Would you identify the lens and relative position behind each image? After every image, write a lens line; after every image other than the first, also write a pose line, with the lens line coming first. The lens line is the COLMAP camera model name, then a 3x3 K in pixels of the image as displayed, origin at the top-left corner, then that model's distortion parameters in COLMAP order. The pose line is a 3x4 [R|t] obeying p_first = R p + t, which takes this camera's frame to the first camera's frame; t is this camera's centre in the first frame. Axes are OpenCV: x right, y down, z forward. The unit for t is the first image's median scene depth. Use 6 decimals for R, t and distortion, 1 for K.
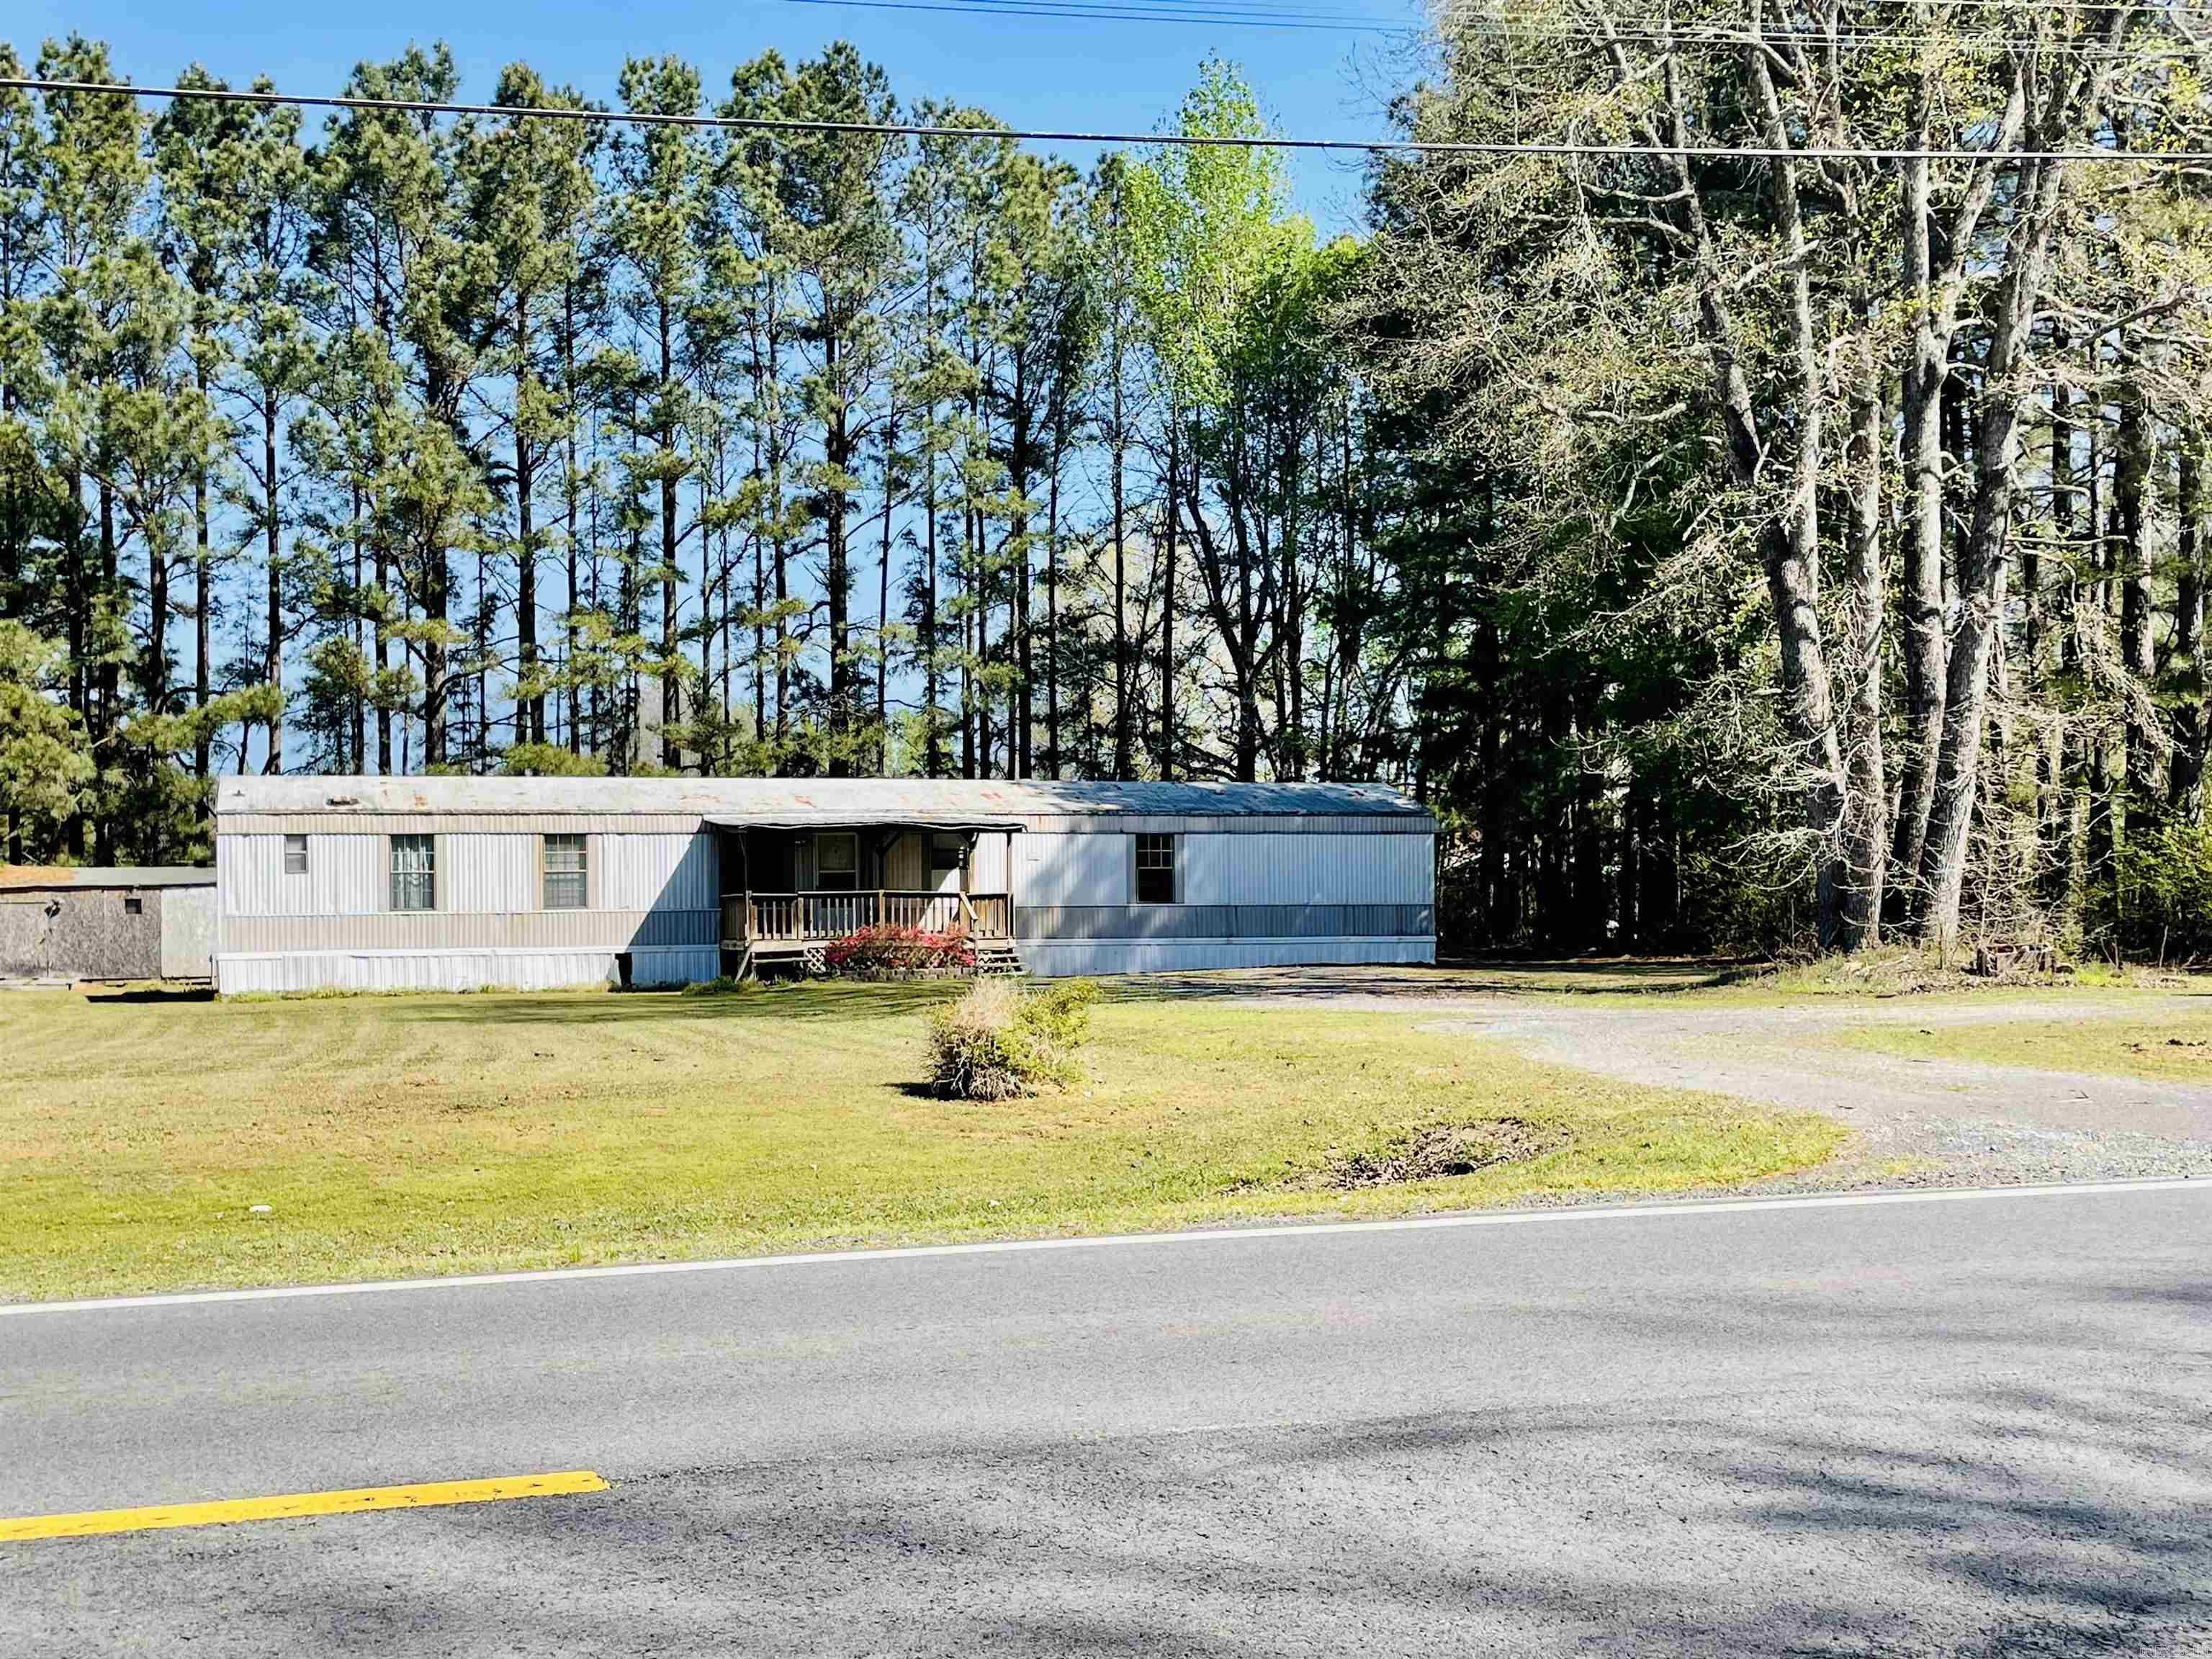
lens RADIAL K [[2584.4, 0, 1074.1], [0, 2584.4, 858.6], [0, 0, 1]] dist [0.062595, 0.000000]
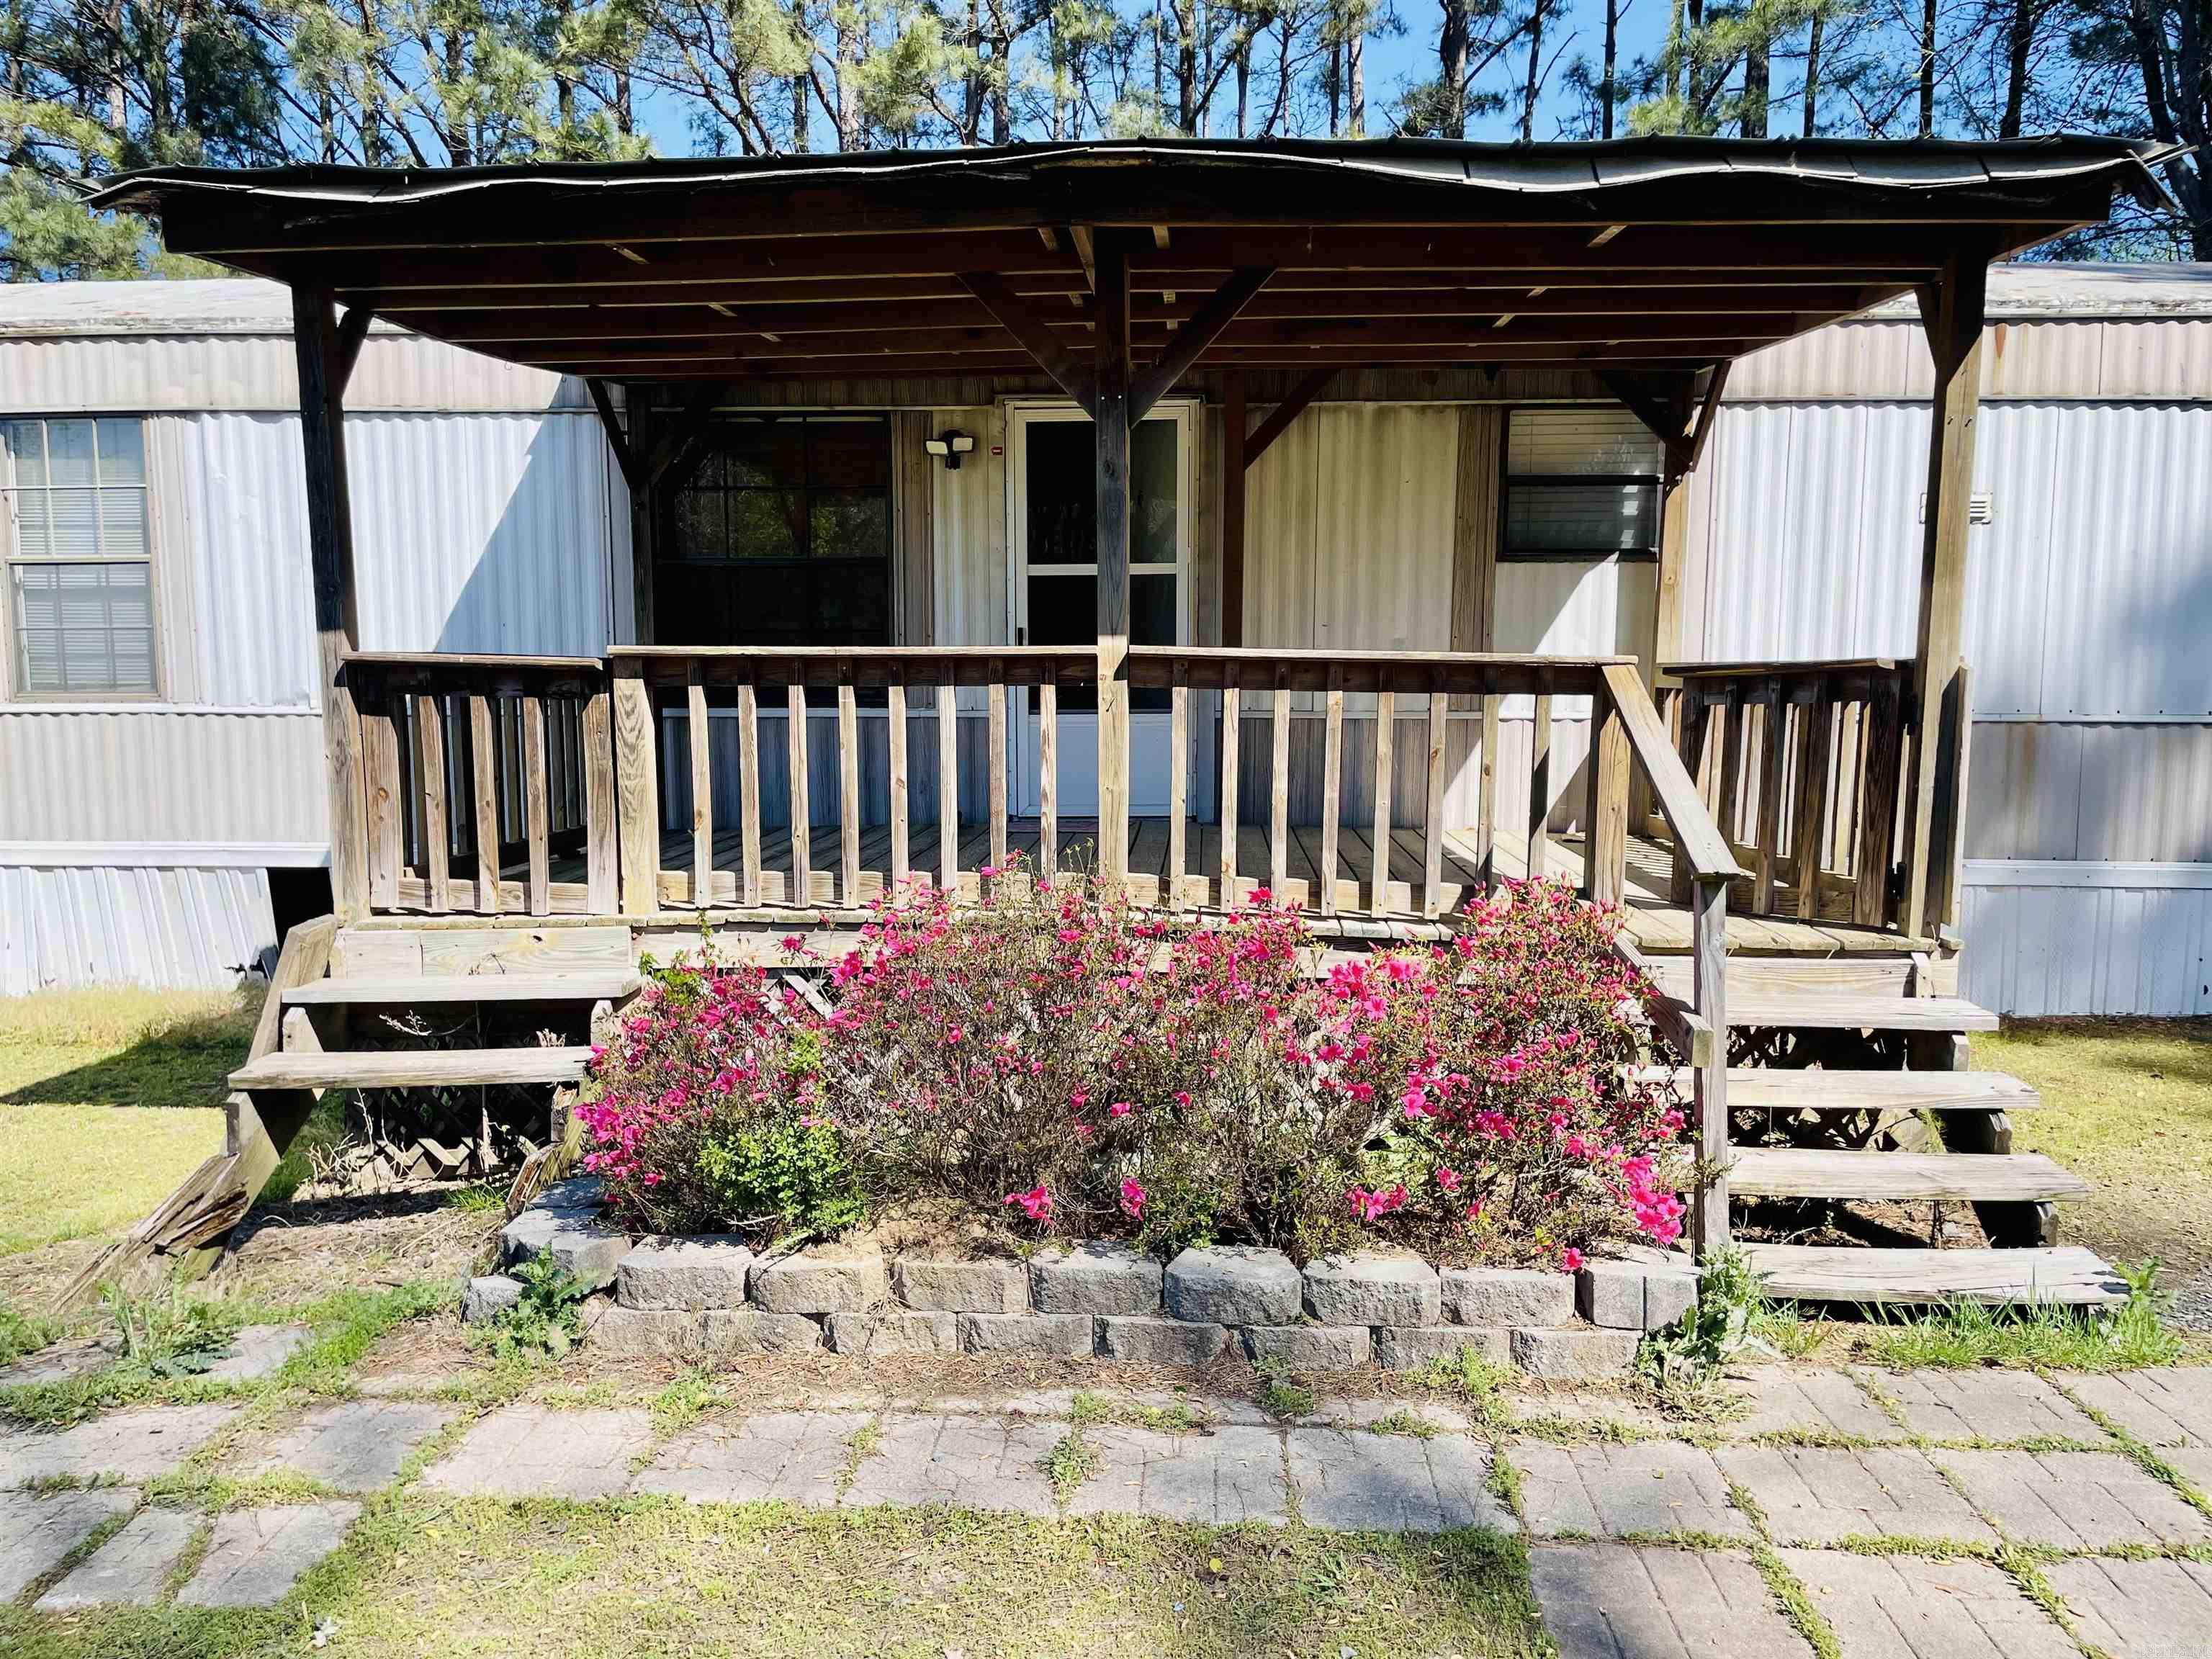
lens RADIAL K [[1662.7, 0, 1098.8], [0, 1662.7, 825.4], [0, 0, 1]] dist [0.083736, -0.112193]
pose [[0.939157, 0.047047, -0.340251, -0.028019], [-0.008595, 0.993484, 0.113647, 0.008737], [0.343381, -0.103808, 0.933442, 0.656855]]
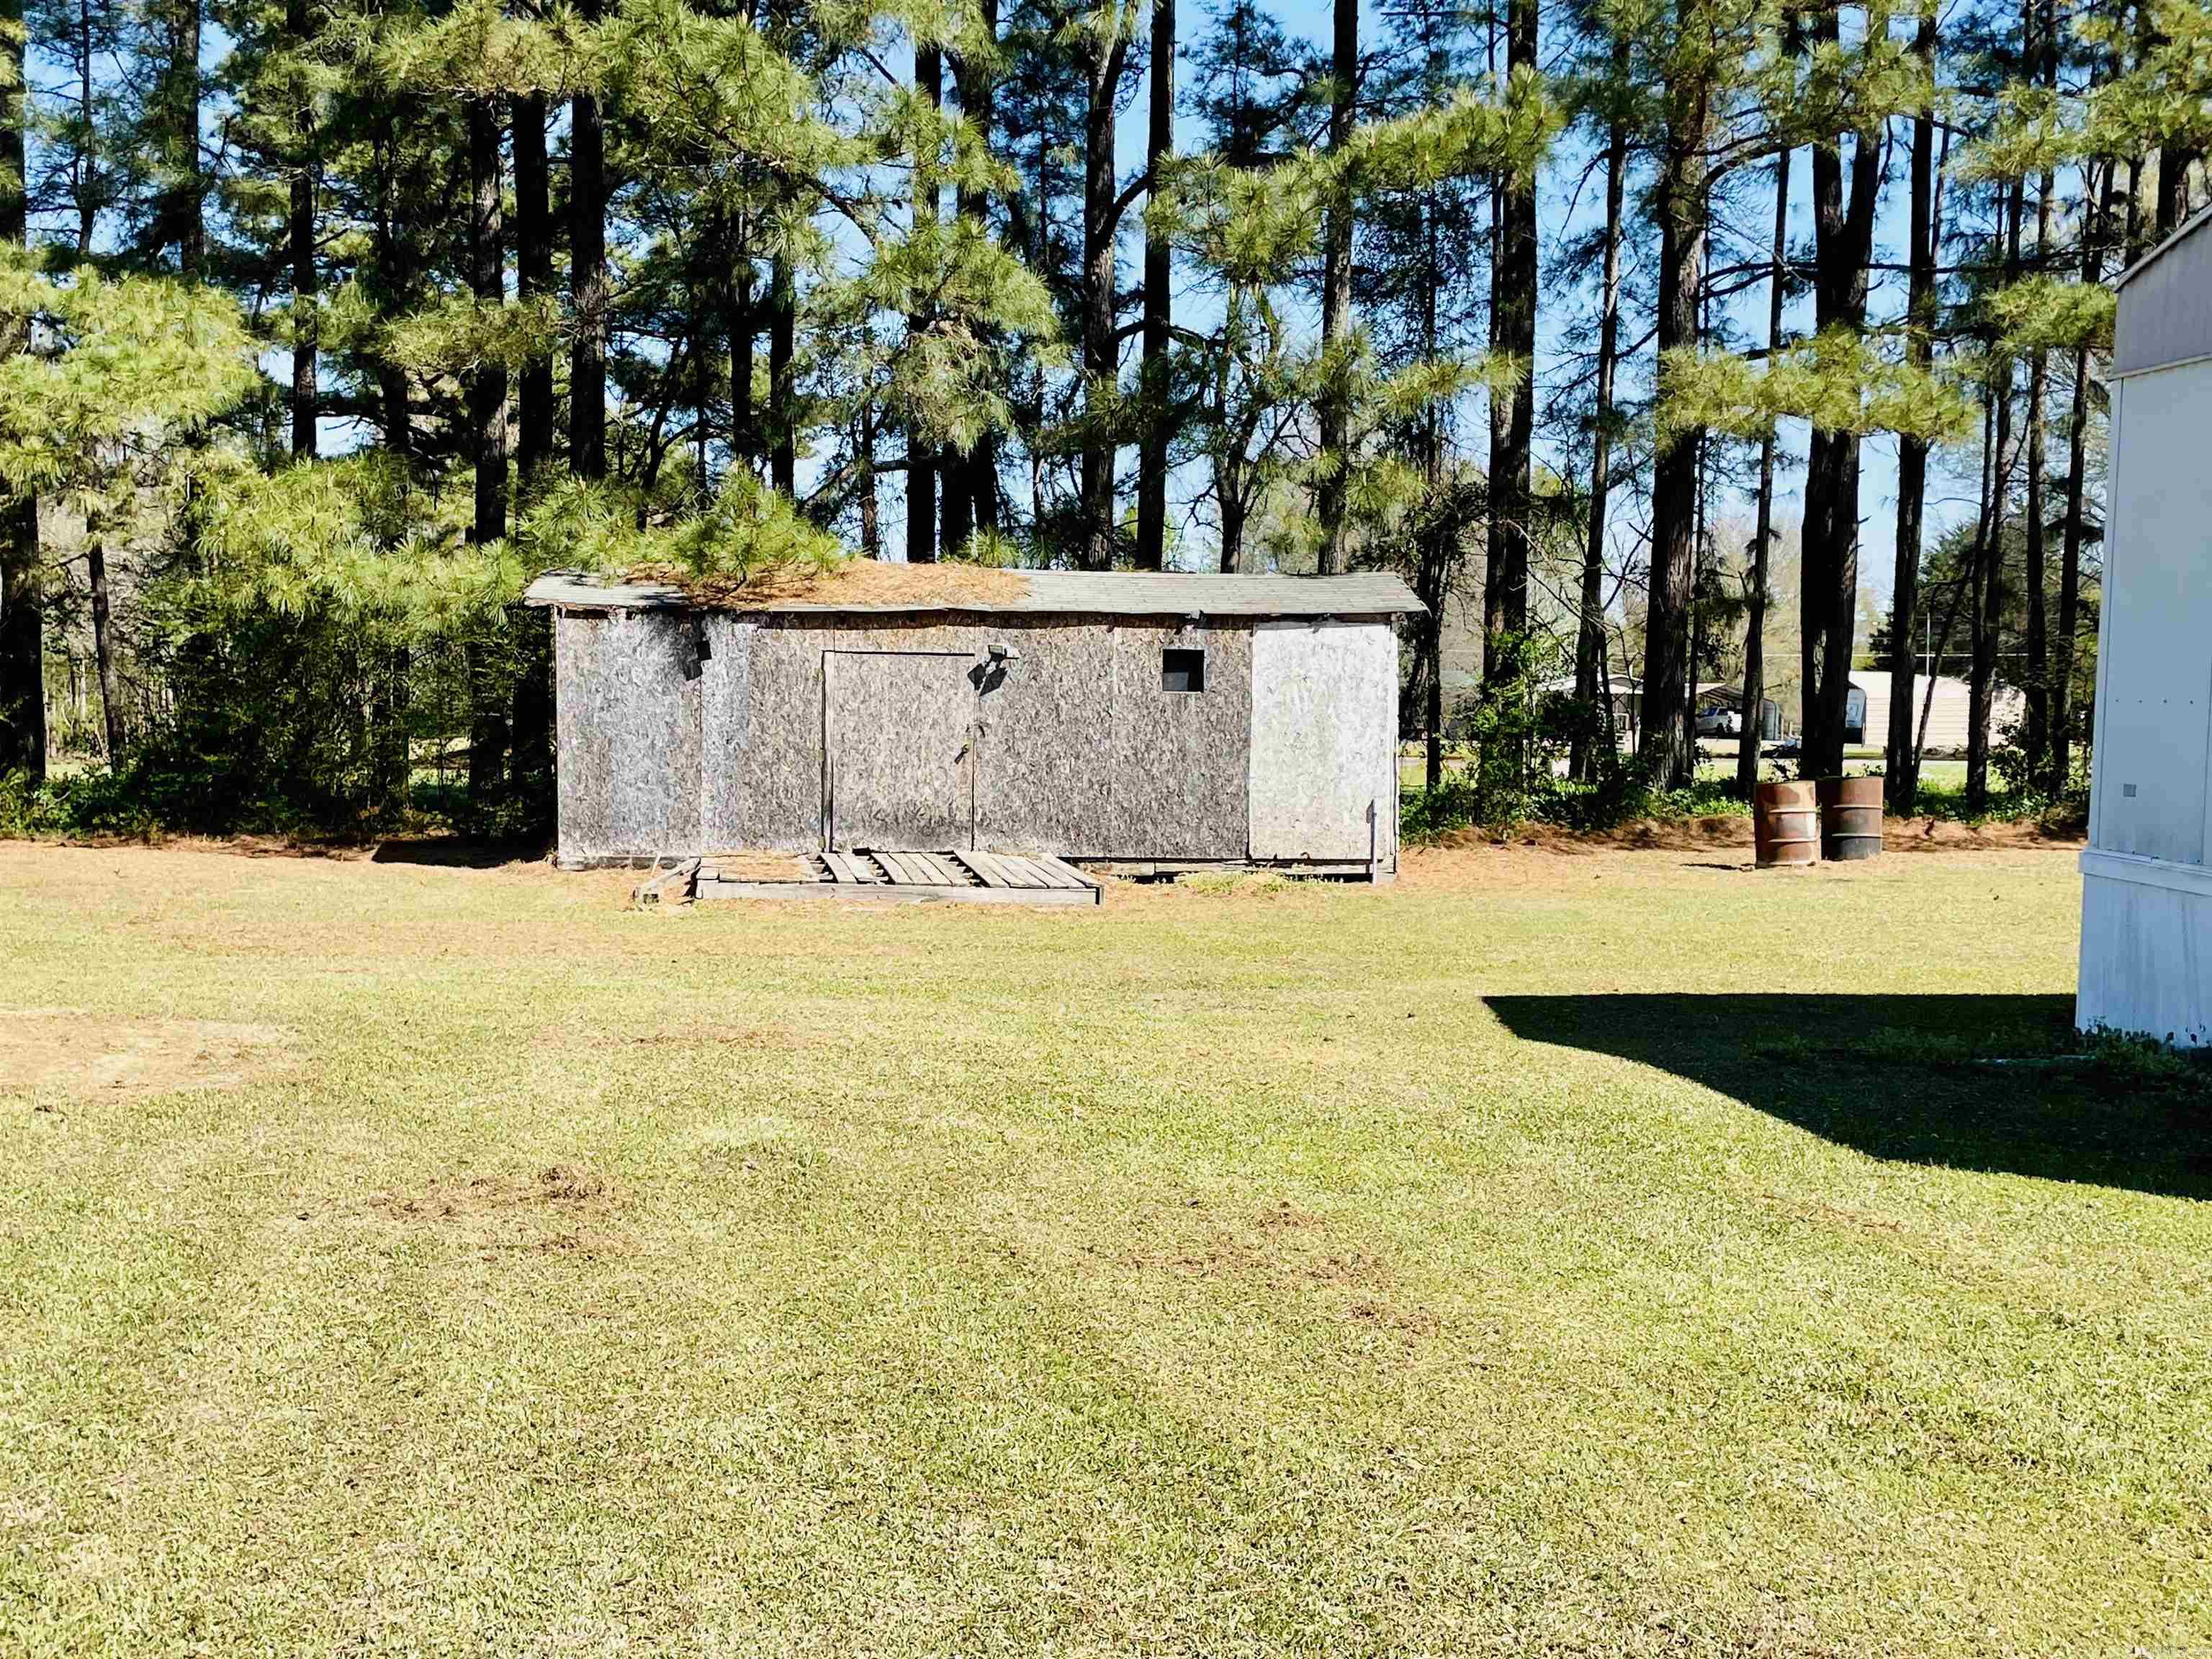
lens RADIAL K [[2584.4, 0, 1101.5], [0, 2584.4, 853.8], [0, 0, 1]] dist [0.062595, 0.000000]
pose [[0.987491, 0.037163, -0.153235, -0.301577], [-0.023397, 0.995605, 0.090681, 0.010646], [0.155931, -0.085961, 0.984020, 0.598996]]
